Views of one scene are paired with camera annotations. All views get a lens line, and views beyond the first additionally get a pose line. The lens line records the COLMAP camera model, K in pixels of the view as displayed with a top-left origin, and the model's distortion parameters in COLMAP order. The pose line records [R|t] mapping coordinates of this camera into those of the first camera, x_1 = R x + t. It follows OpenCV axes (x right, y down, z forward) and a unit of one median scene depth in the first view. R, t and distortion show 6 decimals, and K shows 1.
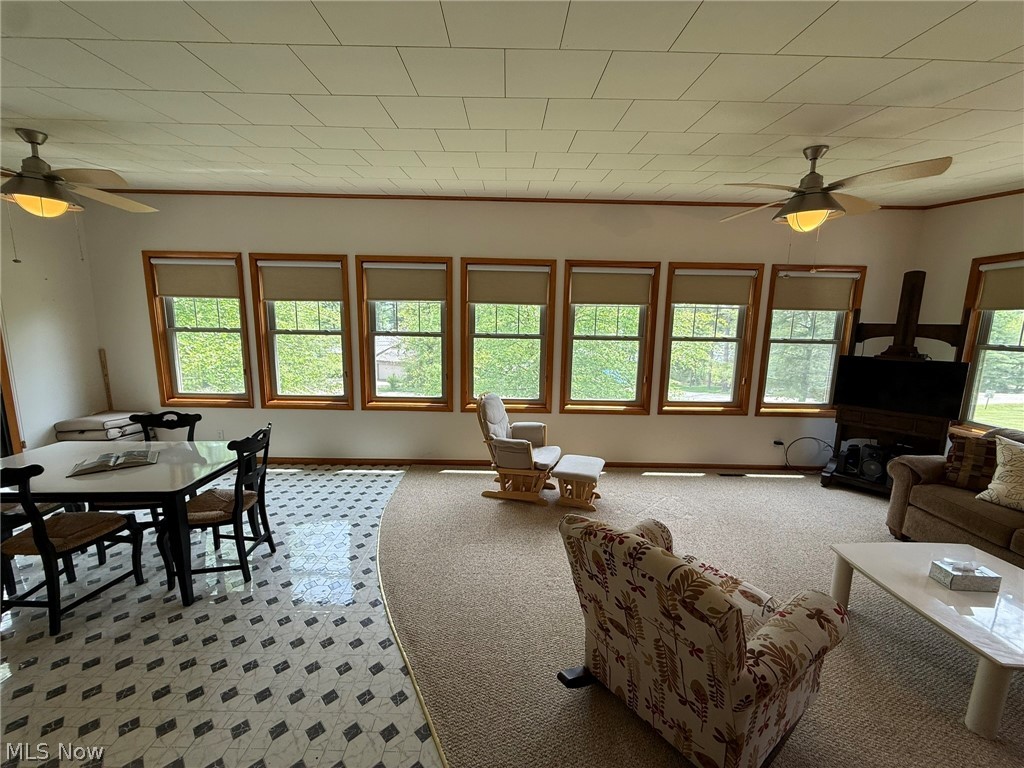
lens RADIAL K [[406.1, 0, 510.1], [0, 406.1, 385.4], [0, 0, 1]] dist [-0.000250, -0.000414]
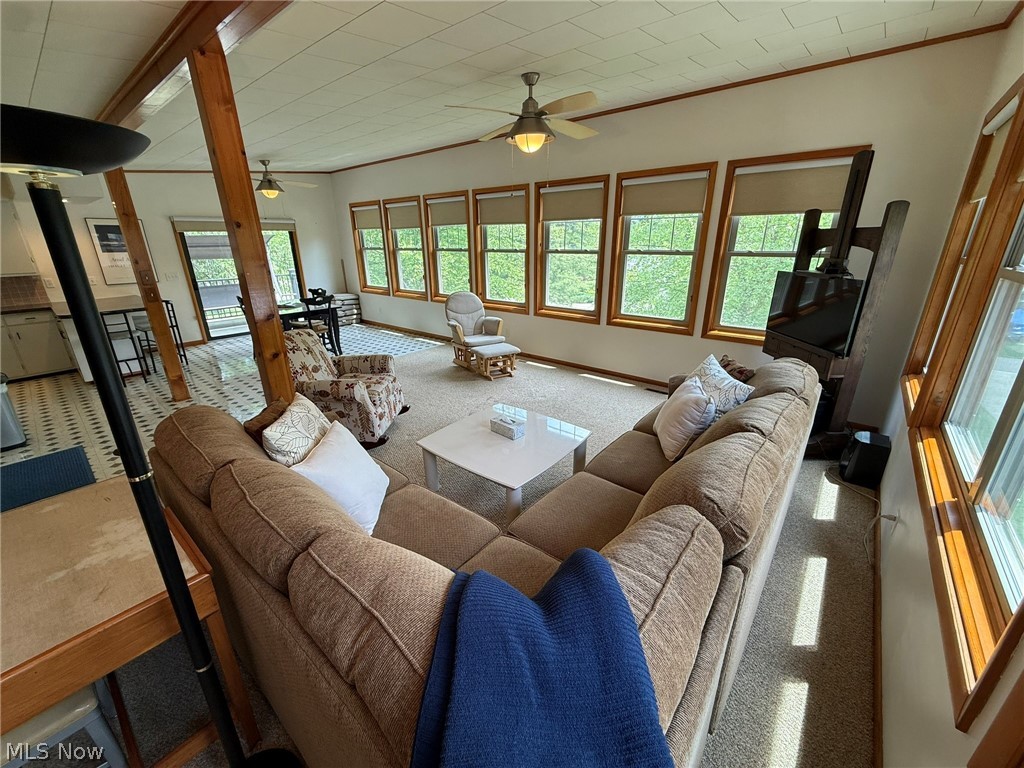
lens RADIAL K [[406.1, 0, 512.7], [0, 406.1, 384.5], [0, 0, 1]] dist [-0.000250, -0.000414]
pose [[0.760789, 0.196054, -0.618678, 0.929423], [-0.078274, 0.974040, 0.212412, 0.016953], [0.644262, -0.113175, 0.756385, -0.001452]]
